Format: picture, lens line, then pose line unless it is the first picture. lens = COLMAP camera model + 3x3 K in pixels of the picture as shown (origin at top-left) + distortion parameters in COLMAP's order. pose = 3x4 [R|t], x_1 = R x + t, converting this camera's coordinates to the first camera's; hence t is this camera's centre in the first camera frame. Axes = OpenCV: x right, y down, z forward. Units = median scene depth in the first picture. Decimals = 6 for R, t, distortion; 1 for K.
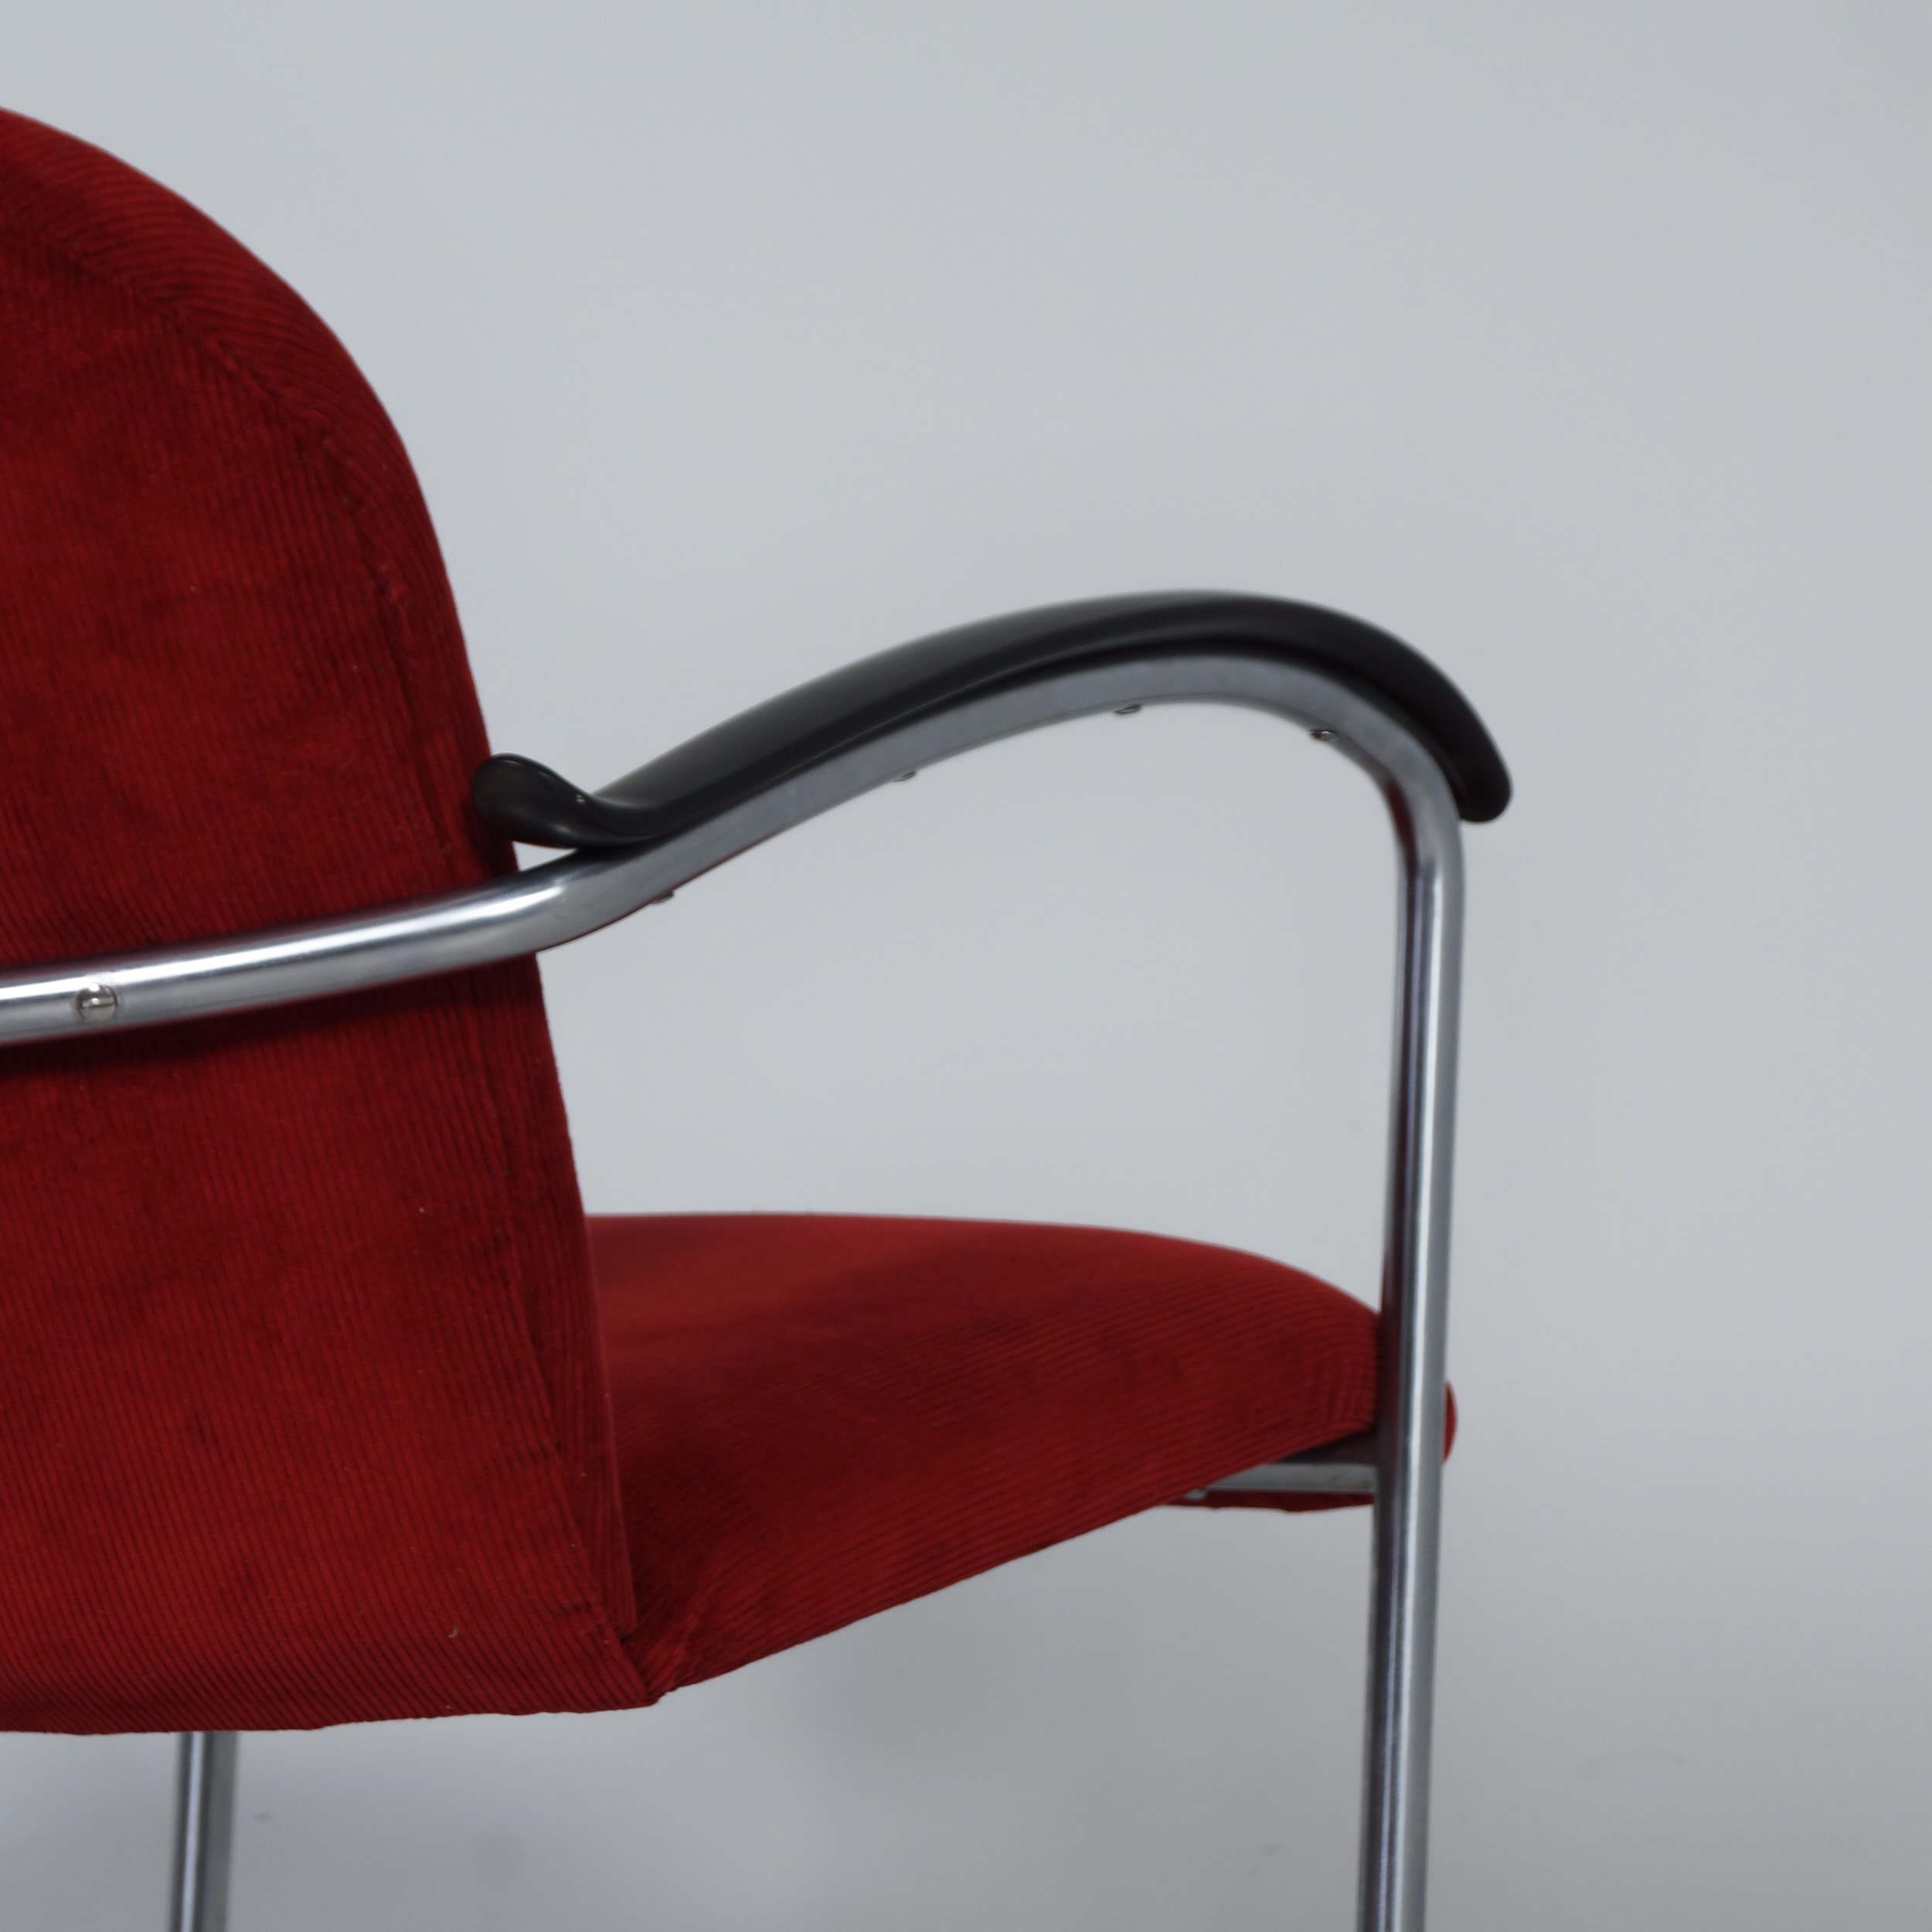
lens RADIAL K [[6765.5, 0, 966.0], [0, 6765.5, 966.0], [0, 0, 1]] dist [-0.027289, 0.579297]
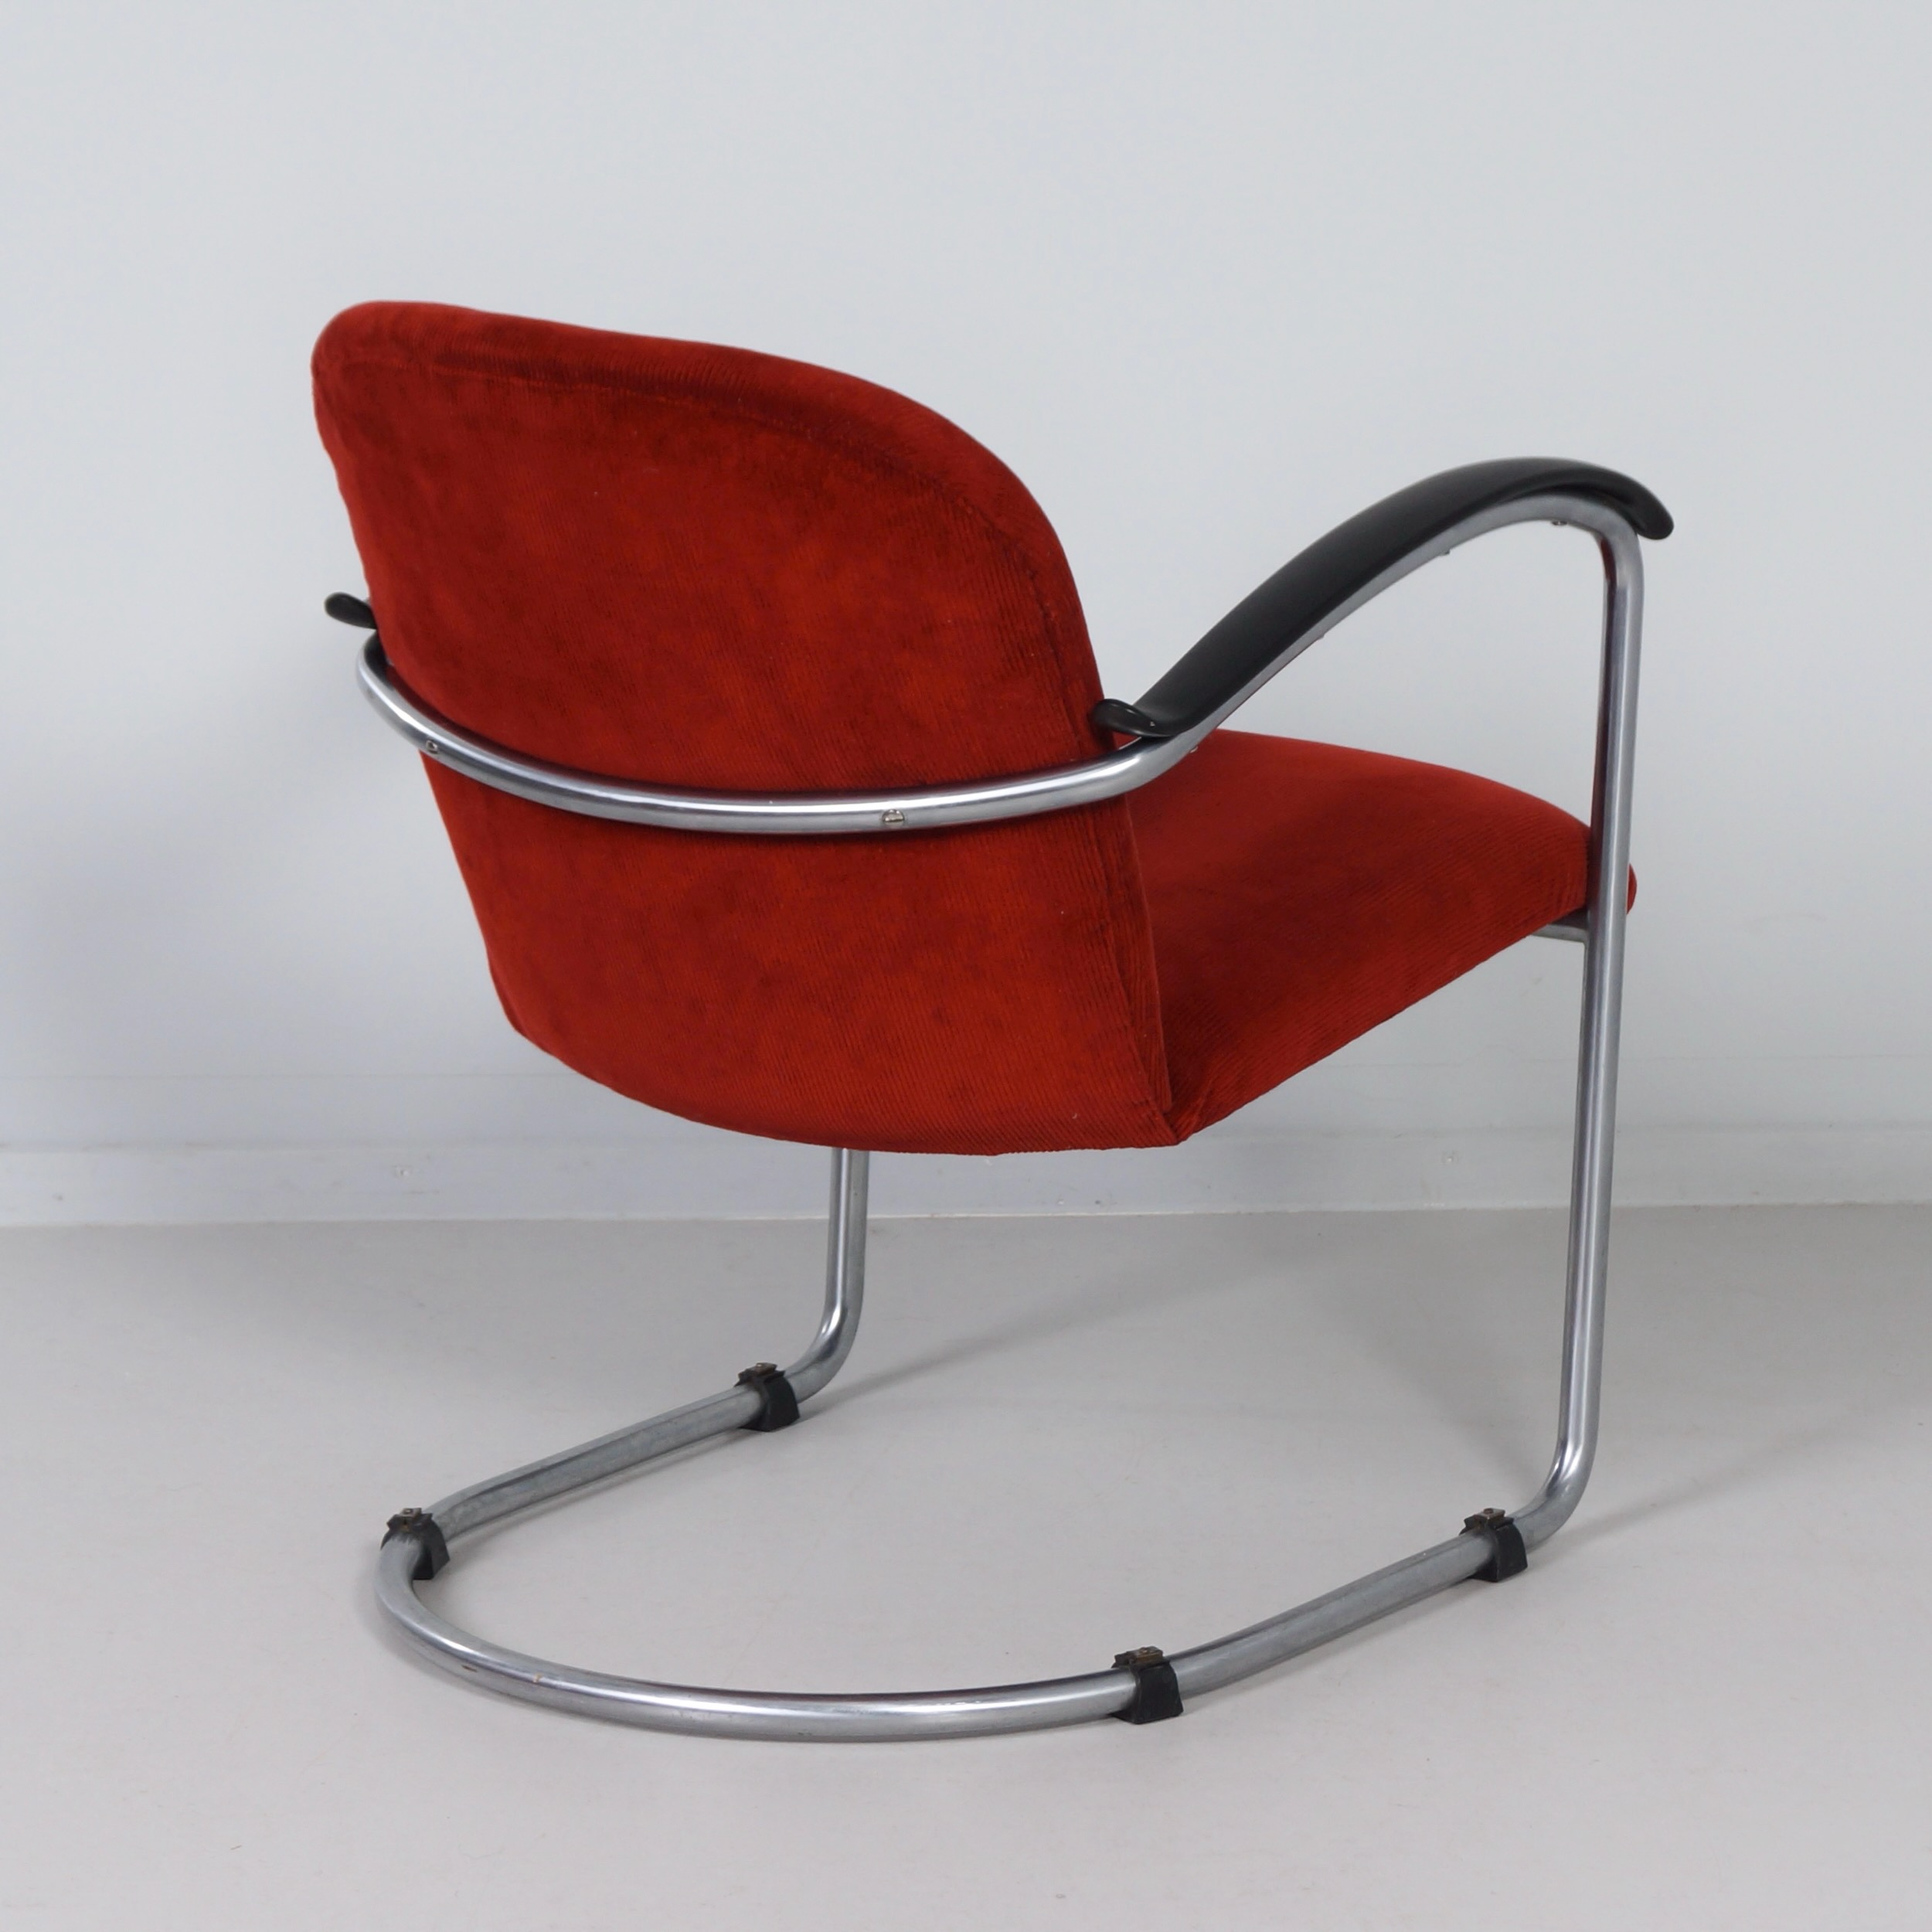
lens RADIAL K [[7394.3, 0, 966.0], [0, 7394.3, 966.0], [0, 0, 1]] dist [0.292006, 1.718979]
pose [[0.999305, 0.000870, -0.037265, -0.030728], [0.007591, 0.974030, 0.226290, -0.408551], [0.036495, -0.226416, 0.973347, -0.983190]]
